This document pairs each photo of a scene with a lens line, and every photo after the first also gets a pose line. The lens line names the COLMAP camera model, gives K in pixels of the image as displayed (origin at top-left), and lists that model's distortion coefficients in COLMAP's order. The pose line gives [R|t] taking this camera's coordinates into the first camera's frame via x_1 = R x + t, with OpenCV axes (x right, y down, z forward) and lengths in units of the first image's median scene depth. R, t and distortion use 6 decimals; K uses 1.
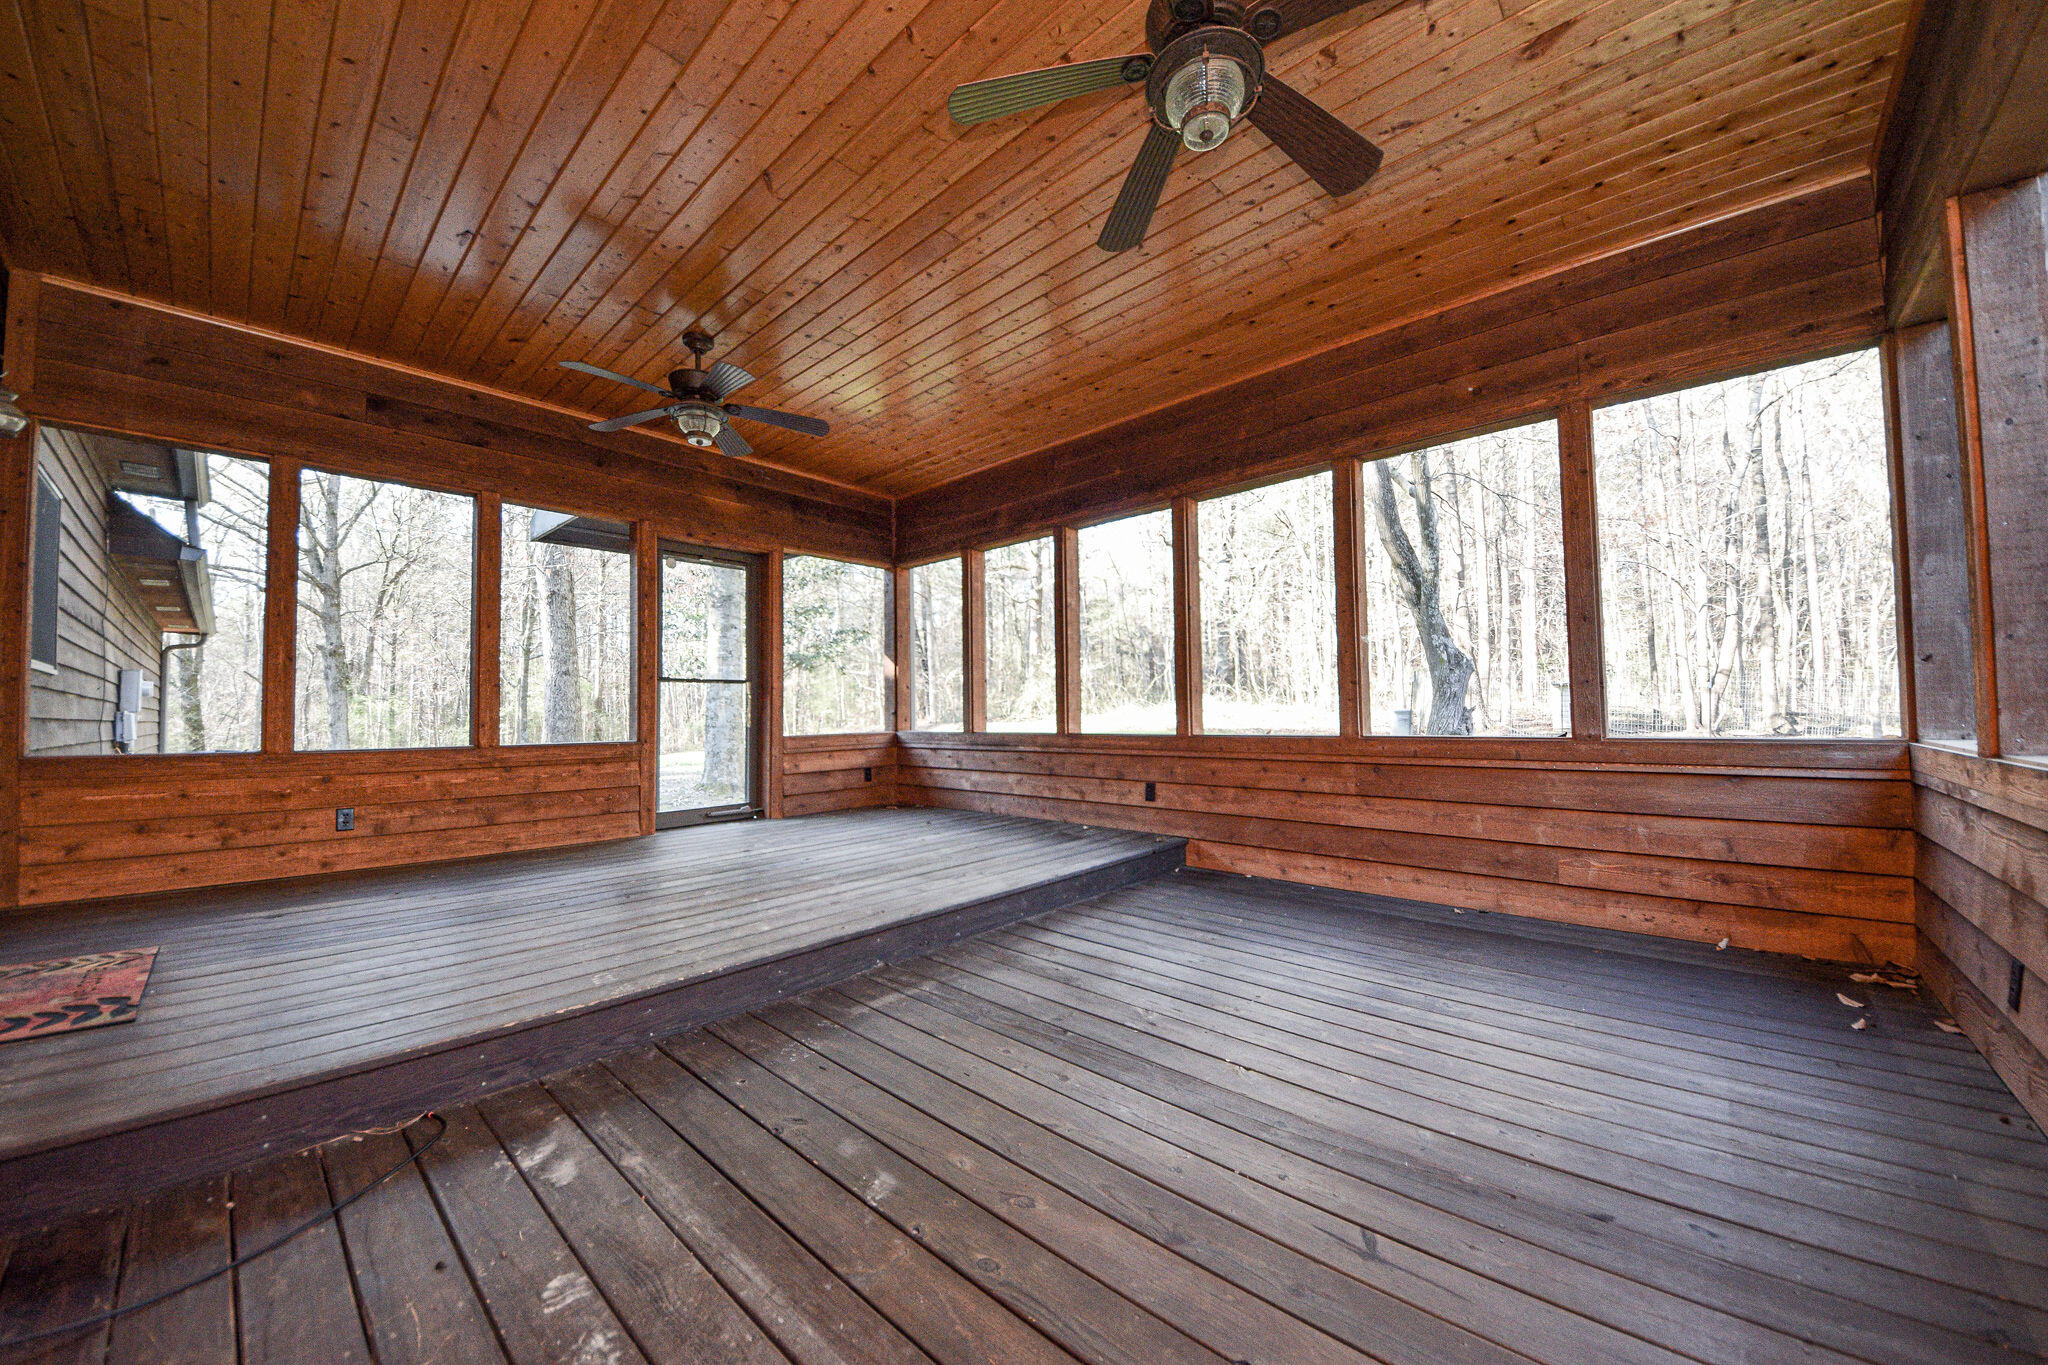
lens RADIAL K [[741.4, 0, 1024.0], [0, 741.4, 682.5], [0, 0, 1]] dist [0.000545, -0.000042]
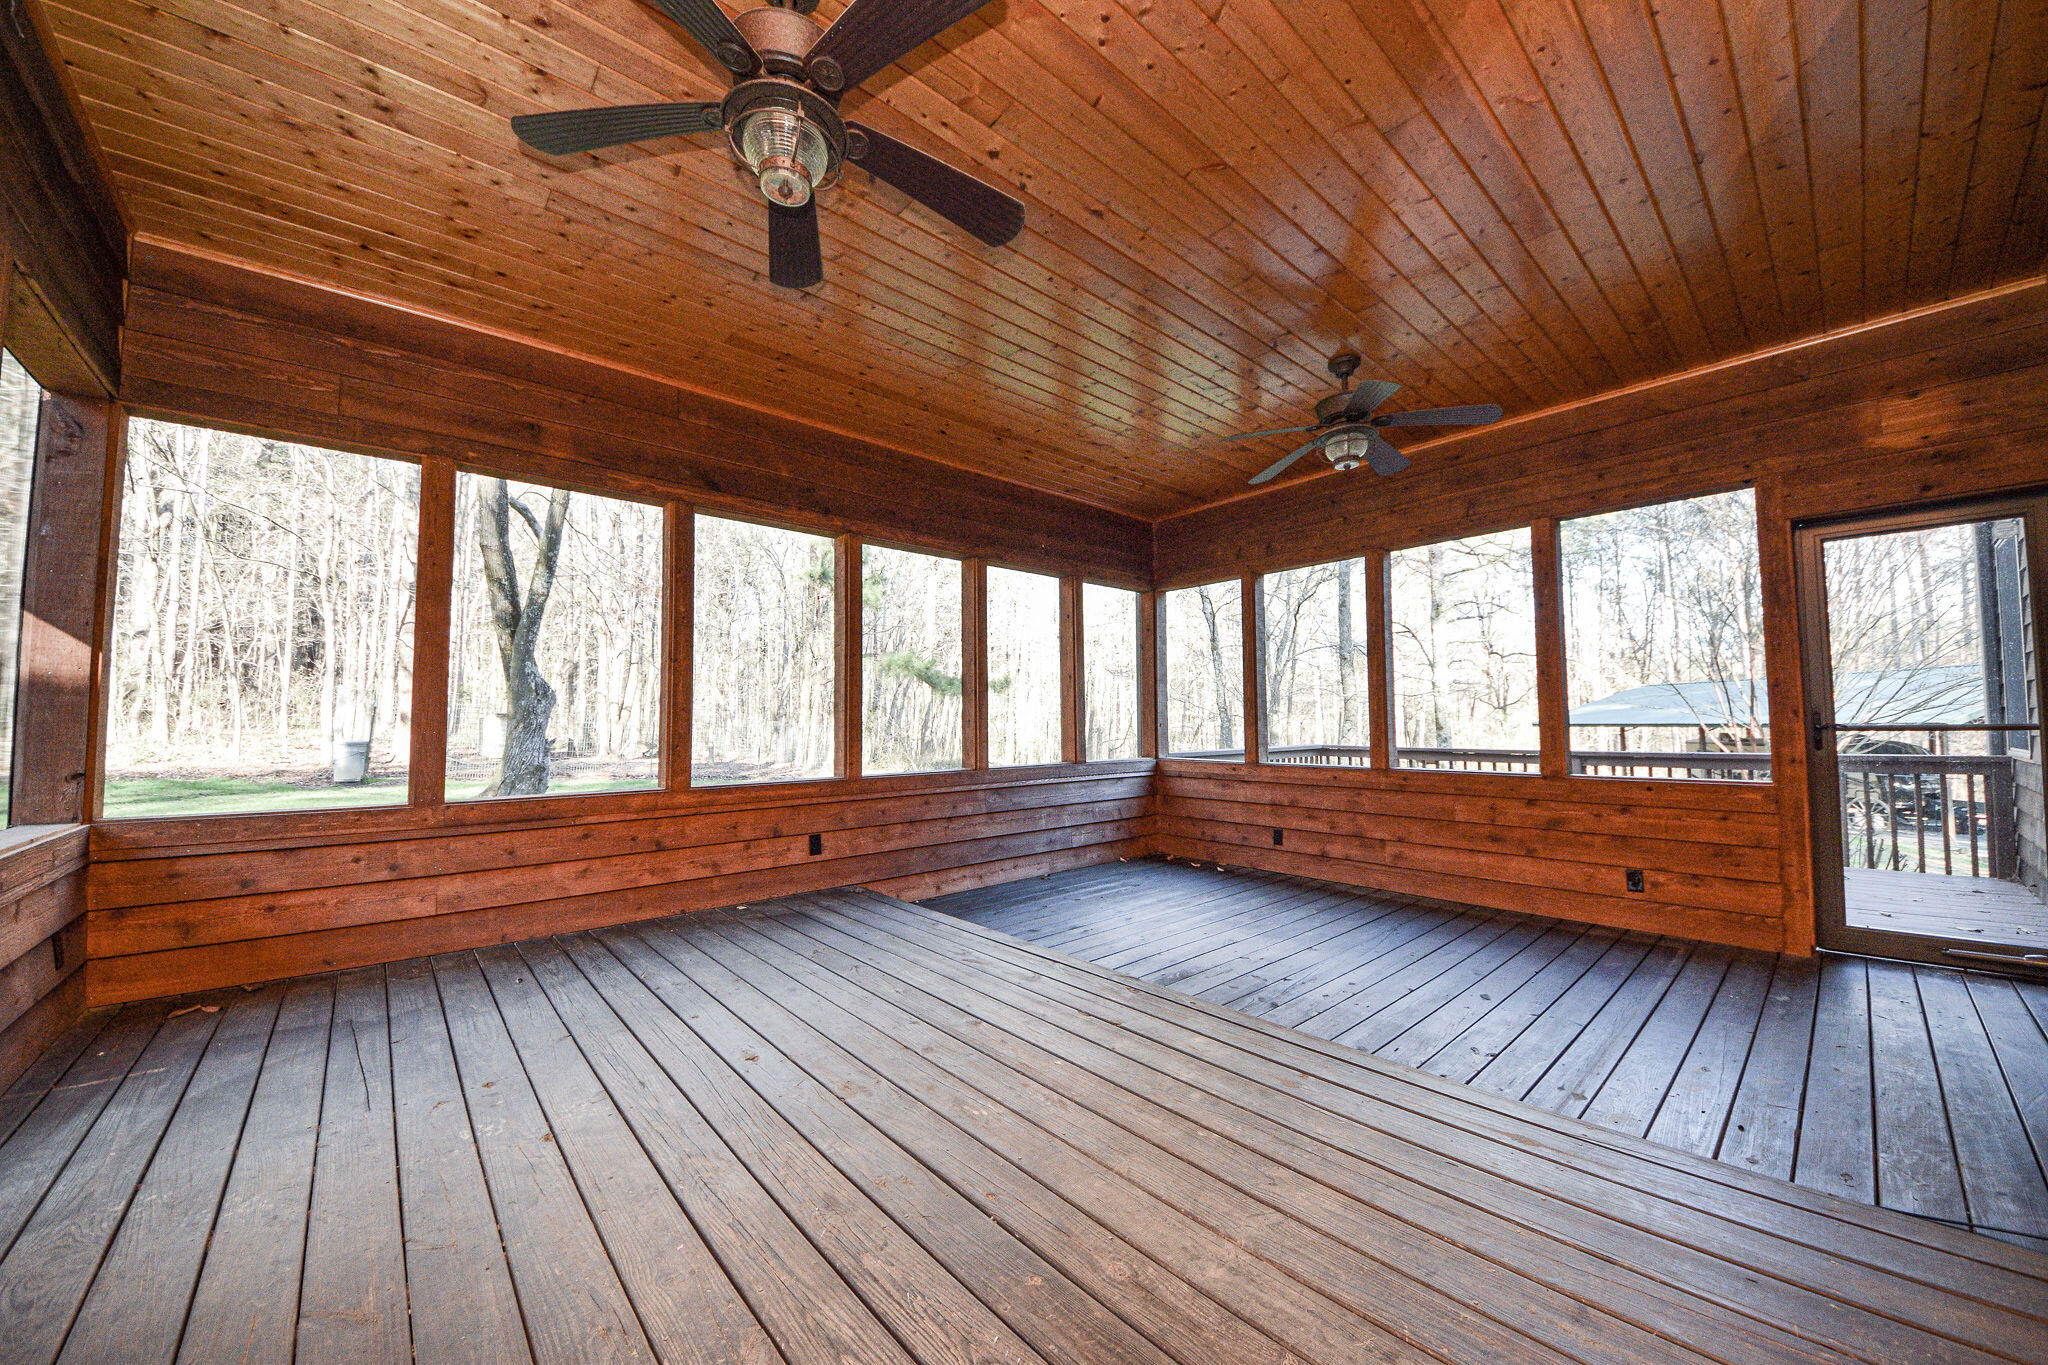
lens RADIAL K [[727.6, 0, 1024.0], [0, 727.6, 682.5], [0, 0, 1]] dist [0.000771, -0.000001]
pose [[0.089374, 0.089298, 0.991987, -0.673462], [-0.012375, 0.995995, -0.088544, 0.027888], [-0.995921, -0.004362, 0.090122, 0.660080]]
